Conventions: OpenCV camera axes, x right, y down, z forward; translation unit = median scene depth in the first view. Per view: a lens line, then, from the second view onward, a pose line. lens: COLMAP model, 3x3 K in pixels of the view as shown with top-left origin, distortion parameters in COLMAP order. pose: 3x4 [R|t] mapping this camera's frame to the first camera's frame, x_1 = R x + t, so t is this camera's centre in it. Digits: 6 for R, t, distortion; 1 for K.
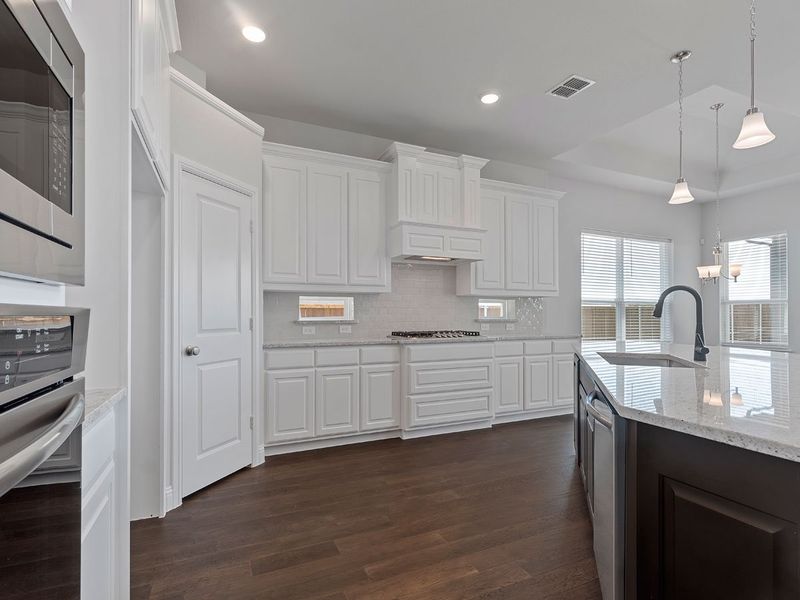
lens RADIAL K [[395.9, 0, 400.3], [0, 395.9, 308.8], [0, 0, 1]] dist [0.001097, 0.000196]
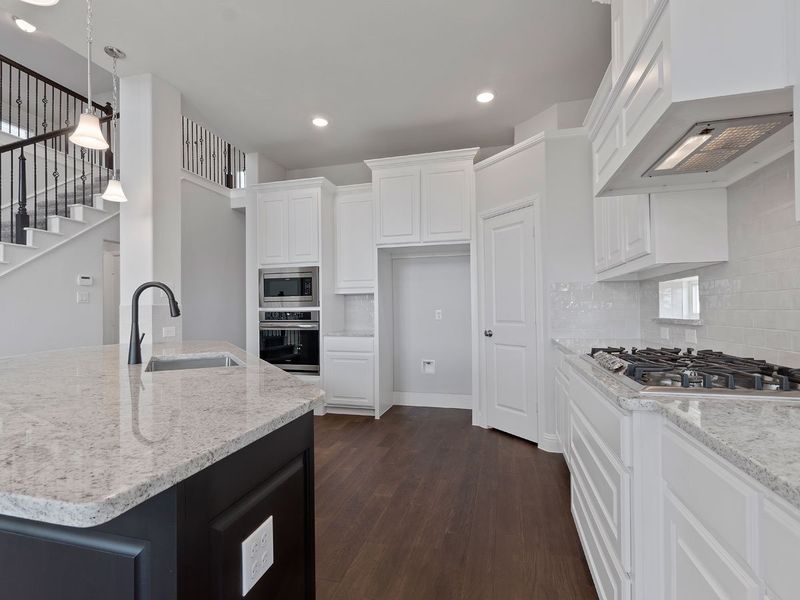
lens RADIAL K [[395.9, 0, 400.3], [0, 395.9, 308.8], [0, 0, 1]] dist [0.001097, 0.000196]
pose [[-0.629272, 0.005641, -0.777165, 0.603077], [0.028373, 0.999474, -0.015719, 0.014464], [0.776667, -0.031942, -0.629101, 1.156034]]
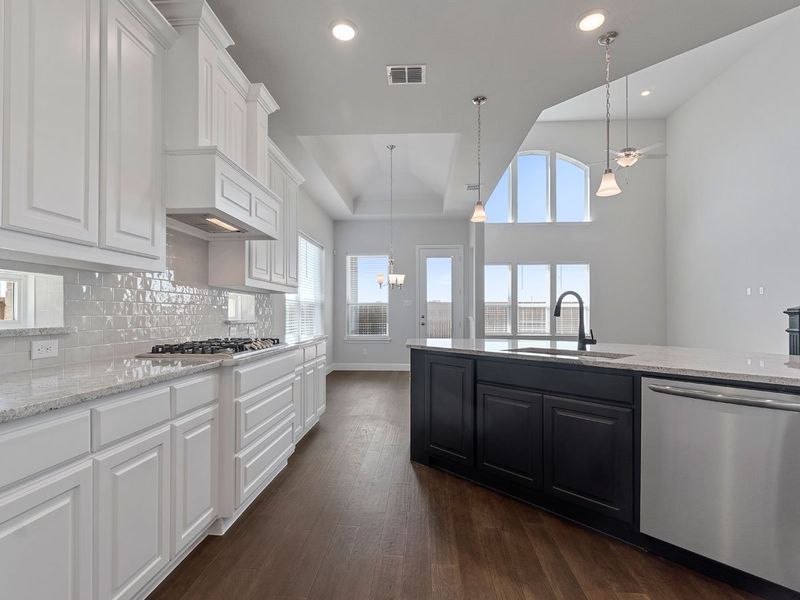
lens RADIAL K [[395.9, 0, 400.3], [0, 395.9, 308.8], [0, 0, 1]] dist [0.001097, 0.000196]
pose [[0.475957, 0.011401, 0.879395, -0.378130], [-0.012857, 0.999899, -0.006004, 0.006946], [-0.879374, -0.008449, 0.476056, 0.519484]]
